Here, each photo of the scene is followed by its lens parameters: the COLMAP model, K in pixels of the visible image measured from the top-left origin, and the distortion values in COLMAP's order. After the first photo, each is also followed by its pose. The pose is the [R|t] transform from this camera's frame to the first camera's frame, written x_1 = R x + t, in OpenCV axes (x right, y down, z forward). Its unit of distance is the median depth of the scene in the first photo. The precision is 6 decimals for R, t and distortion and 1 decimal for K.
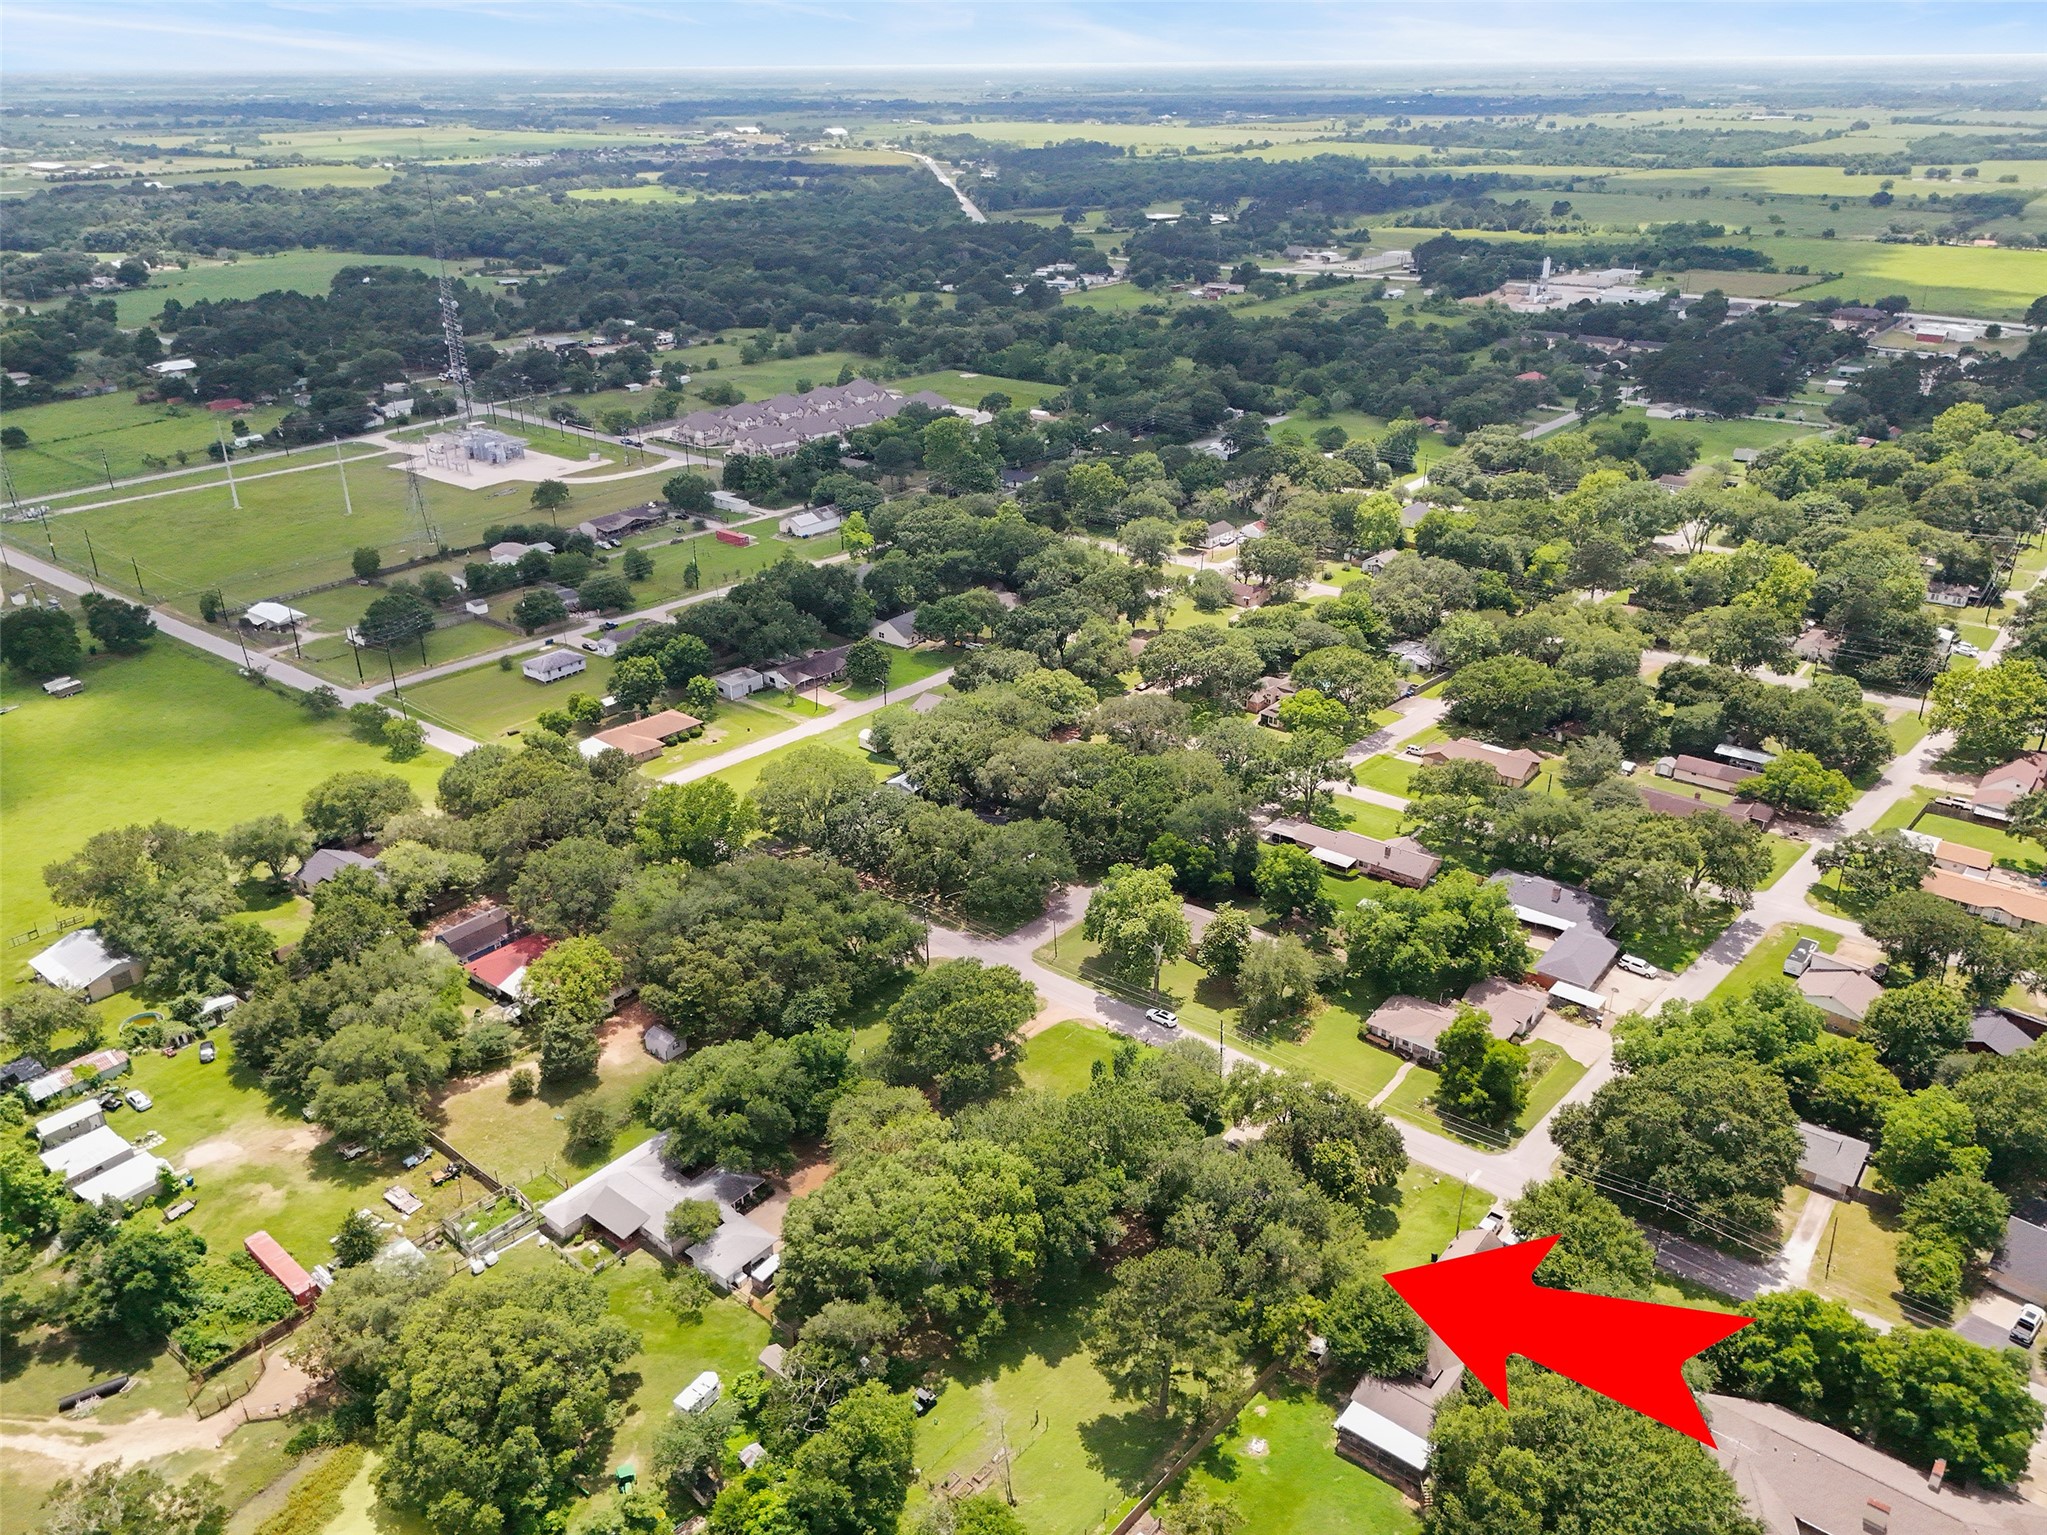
lens RADIAL K [[1455.8, 0, 1023.5], [0, 1455.8, 767.5], [0, 0, 1]] dist [0.029085, -0.034054]
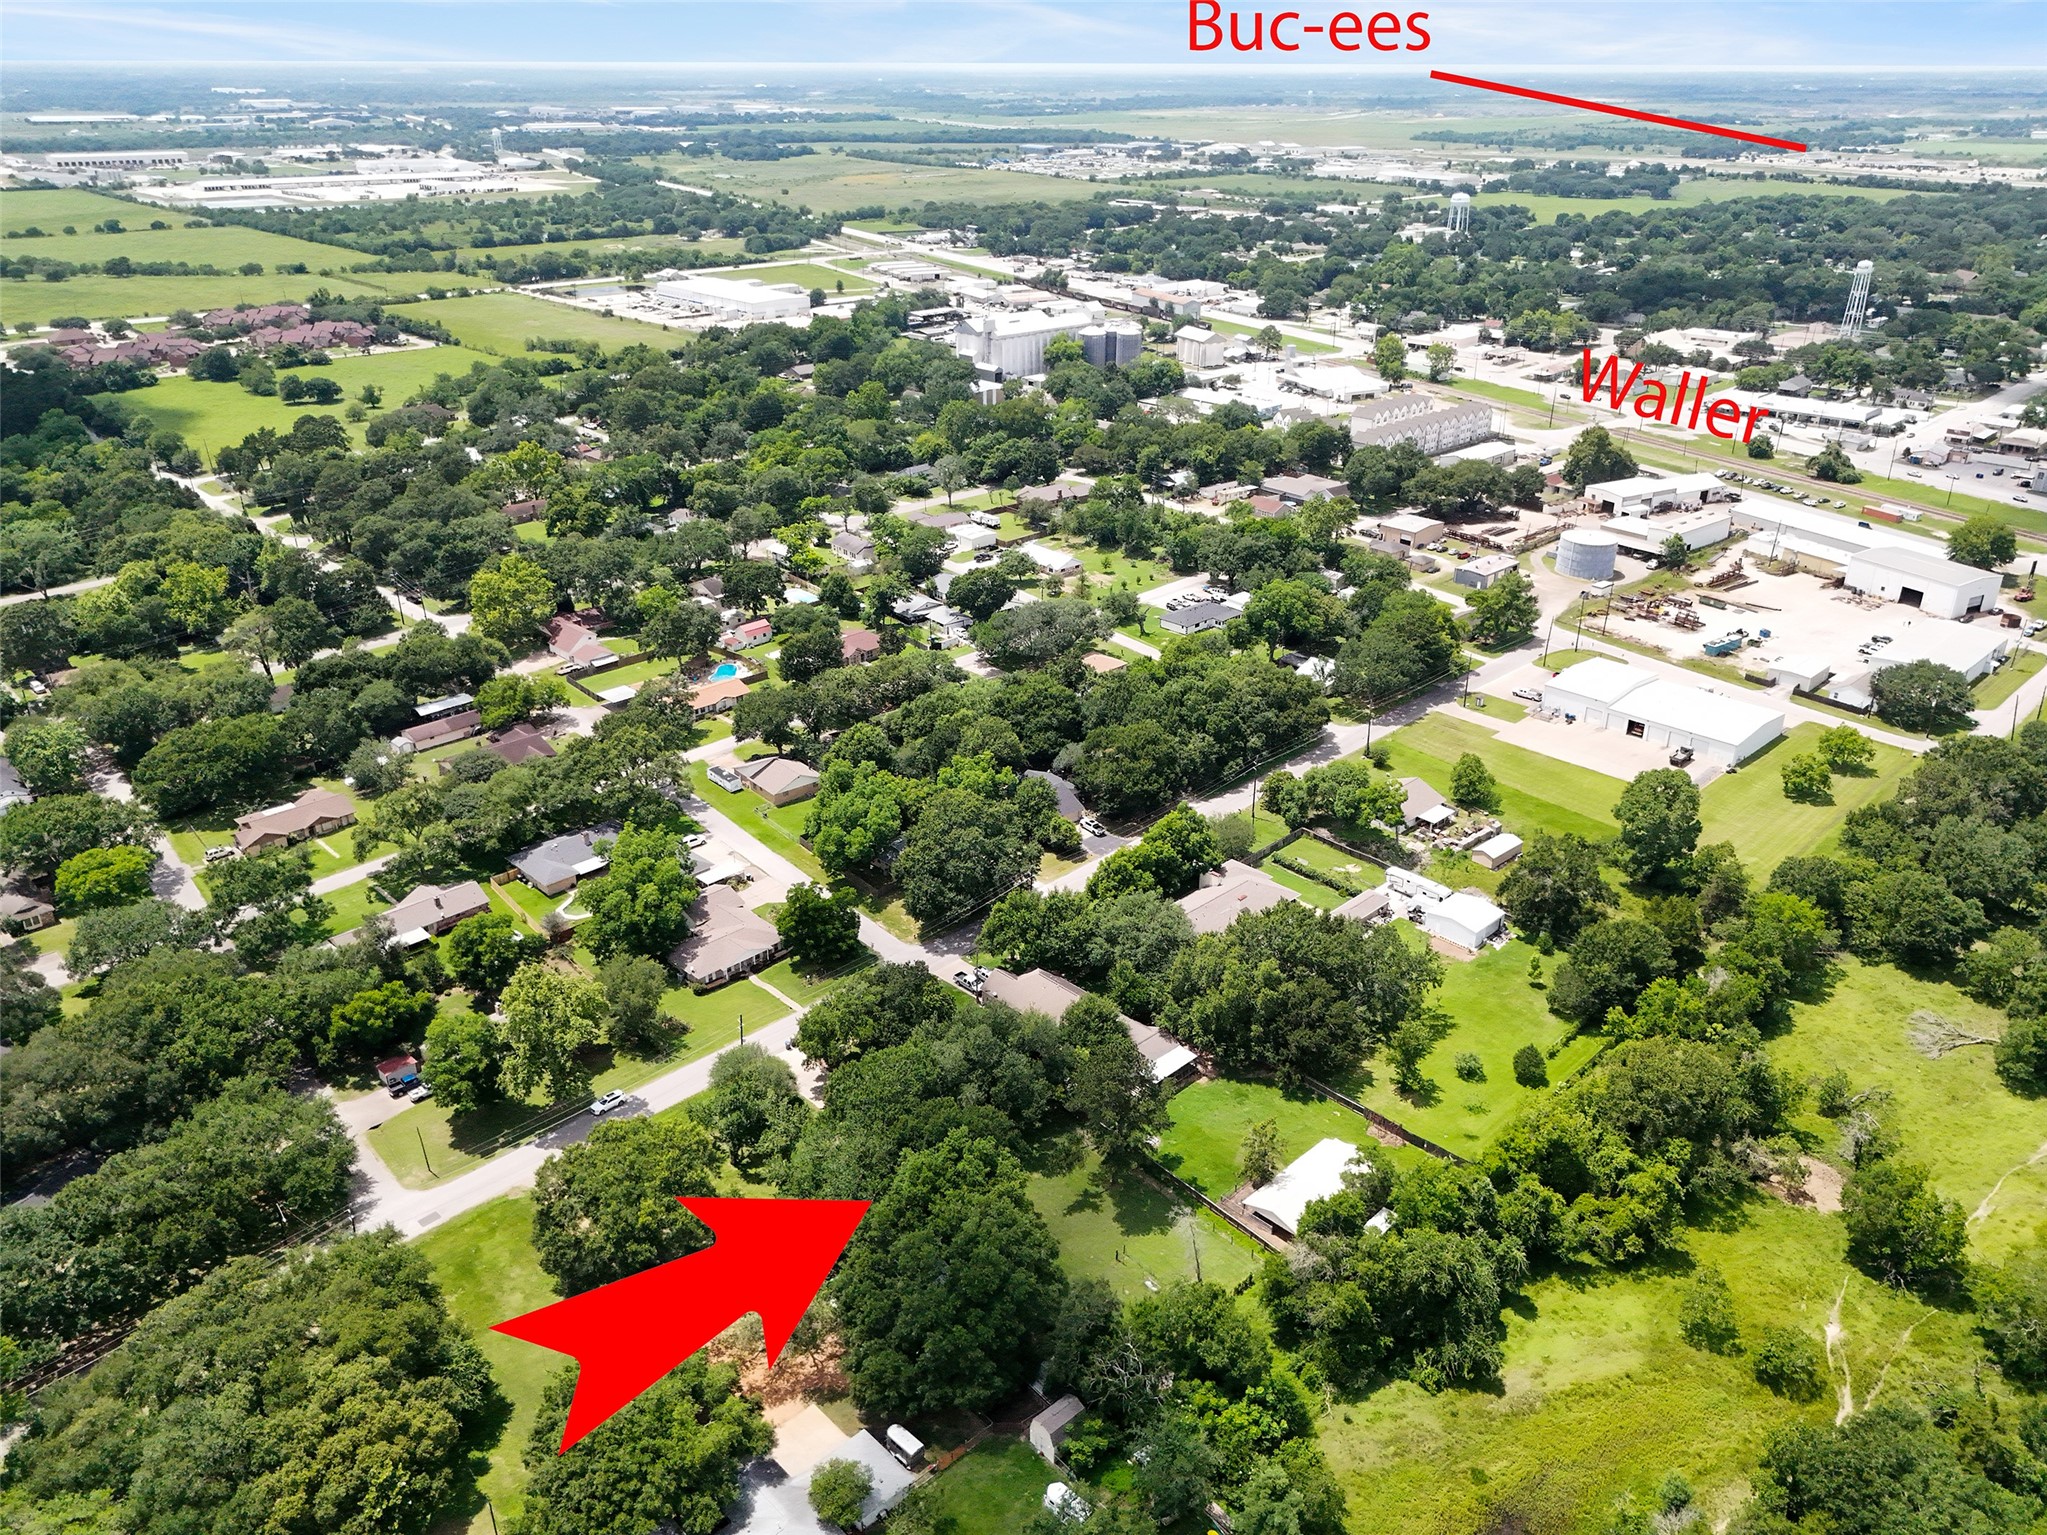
lens RADIAL K [[1455.8, 0, 1023.5], [0, 1455.8, 767.5], [0, 0, 1]] dist [0.029085, -0.034054]
pose [[0.117671, -0.411760, 0.903663, -0.526511], [0.415041, 0.847089, 0.331936, -0.173459], [-0.902161, 0.335998, 0.270575, 0.379179]]
